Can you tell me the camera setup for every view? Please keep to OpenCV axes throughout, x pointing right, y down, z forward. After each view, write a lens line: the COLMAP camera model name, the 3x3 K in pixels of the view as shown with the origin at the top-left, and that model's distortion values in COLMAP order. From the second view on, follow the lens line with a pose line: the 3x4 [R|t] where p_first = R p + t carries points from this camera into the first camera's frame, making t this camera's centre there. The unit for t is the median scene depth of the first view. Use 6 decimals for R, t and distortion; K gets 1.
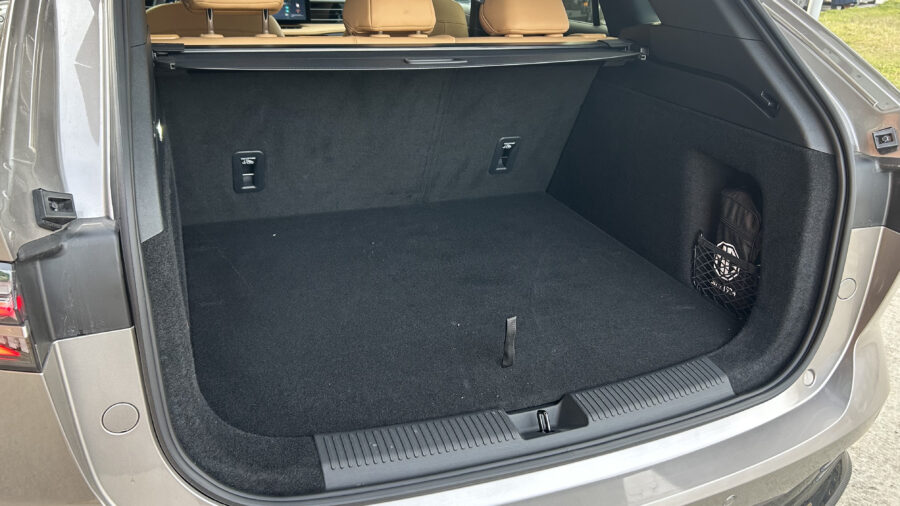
lens RADIAL K [[657.6, 0, 449.7], [0, 657.6, 250.9], [0, 0, 1]] dist [0.024350, -0.021420]
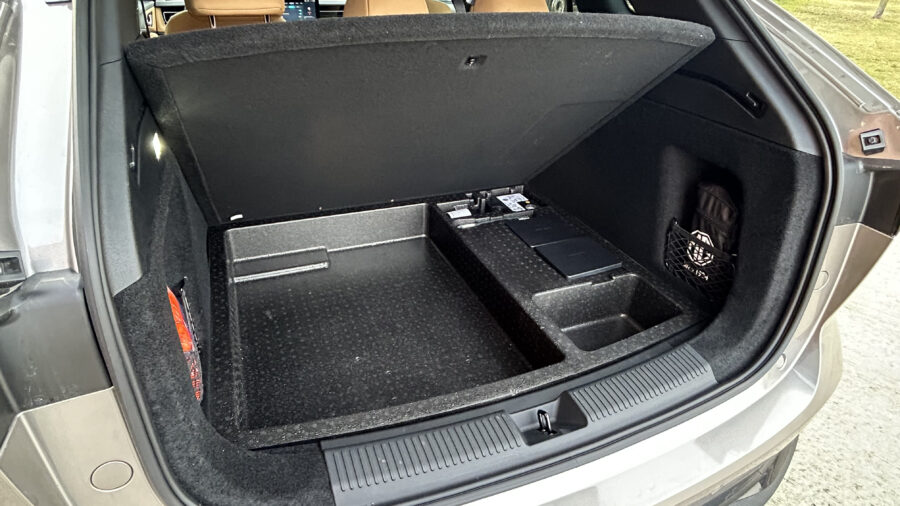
lens RADIAL K [[503.0, 0, 444.1], [0, 503.0, 254.7], [0, 0, 1]] dist [-0.022050, 0.010278]
pose [[0.999778, -0.018462, 0.010187, -0.018720], [0.017293, 0.994334, 0.104884, -0.084462], [-0.012066, -0.104685, 0.994432, 0.218463]]
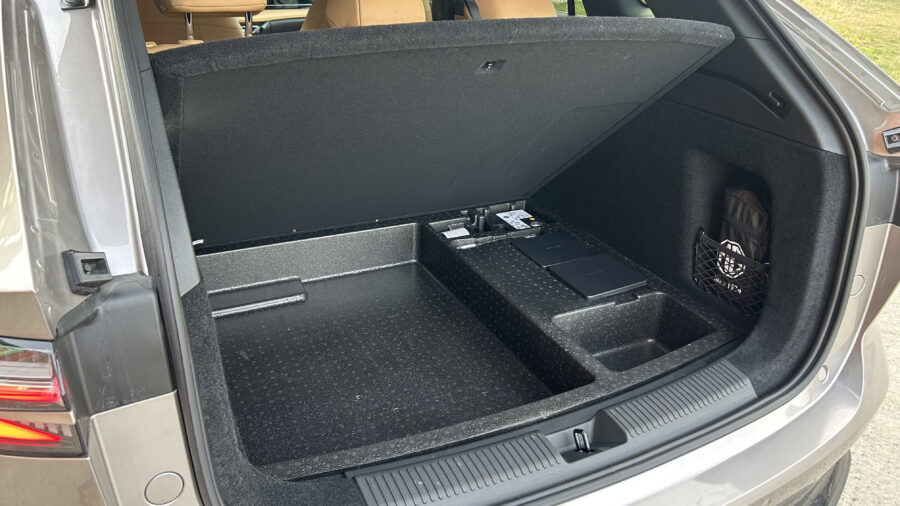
lens RADIAL K [[657.6, 0, 454.1], [0, 657.6, 255.2], [0, 0, 1]] dist [0.024350, -0.021420]
pose [[0.994966, -0.046494, 0.088780, -0.111862], [0.043093, 0.998276, 0.039842, -0.059825], [-0.090480, -0.035816, 0.995254, 0.044025]]
